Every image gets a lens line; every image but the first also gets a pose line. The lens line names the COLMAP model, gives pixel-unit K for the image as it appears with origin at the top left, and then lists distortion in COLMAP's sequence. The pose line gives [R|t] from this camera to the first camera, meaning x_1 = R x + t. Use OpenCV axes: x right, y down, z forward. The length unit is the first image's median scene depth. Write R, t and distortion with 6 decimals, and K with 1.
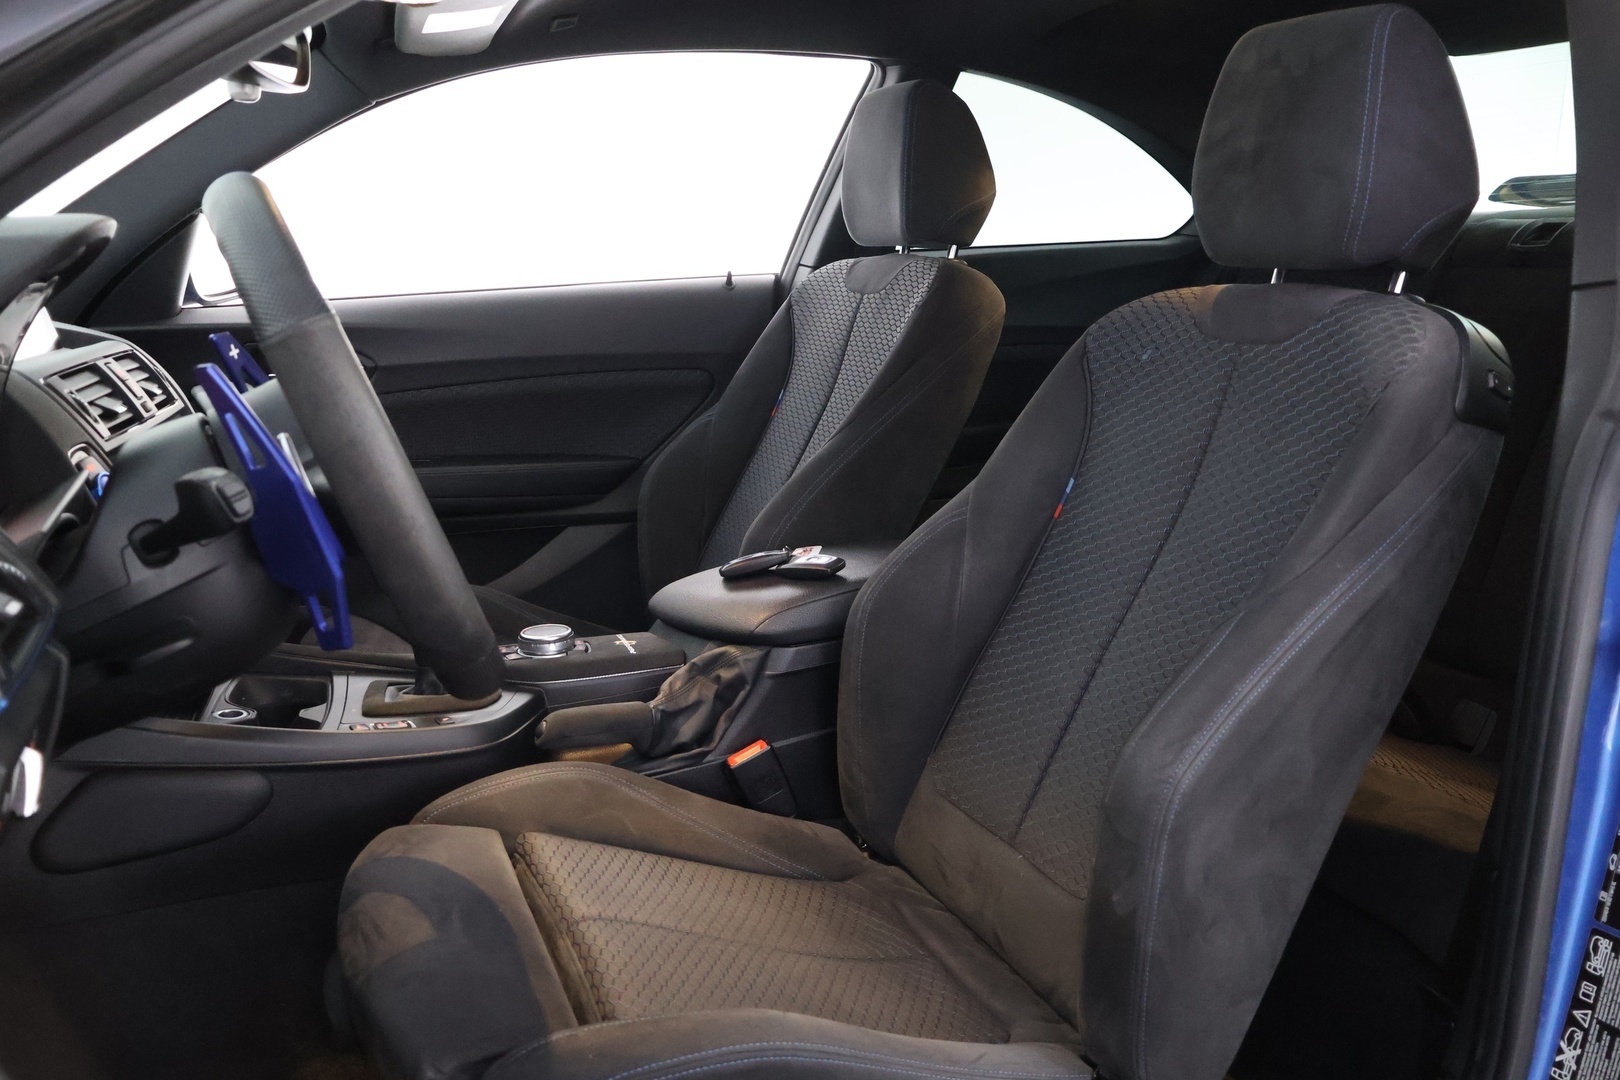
lens RADIAL K [[1349.6, 0, 811.4], [0, 1349.6, 540.8], [0, 0, 1]] dist [-0.006005, 0.002402]
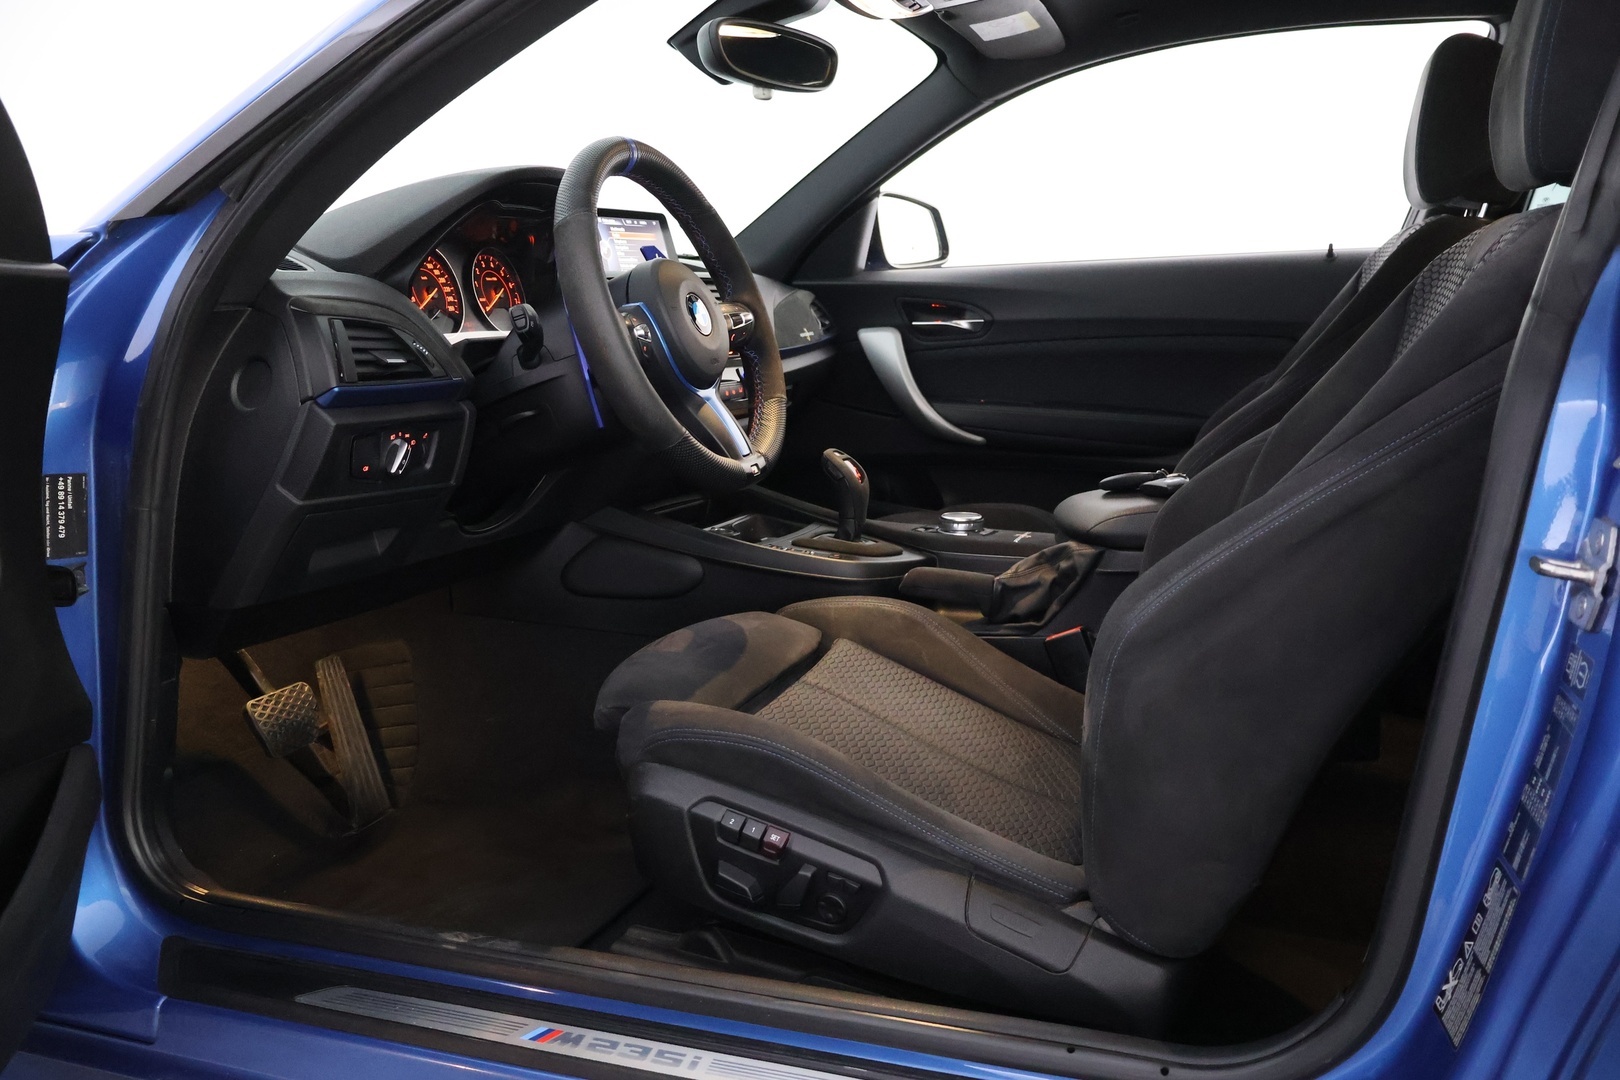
lens RADIAL K [[1349.6, 0, 811.4], [0, 1349.6, 540.8], [0, 0, 1]] dist [-0.006005, 0.002402]
pose [[0.742674, 0.132659, -0.656382, 0.533815], [-0.147609, 0.988503, 0.032767, 0.072740], [0.653182, 0.072553, 0.753717, -0.016109]]
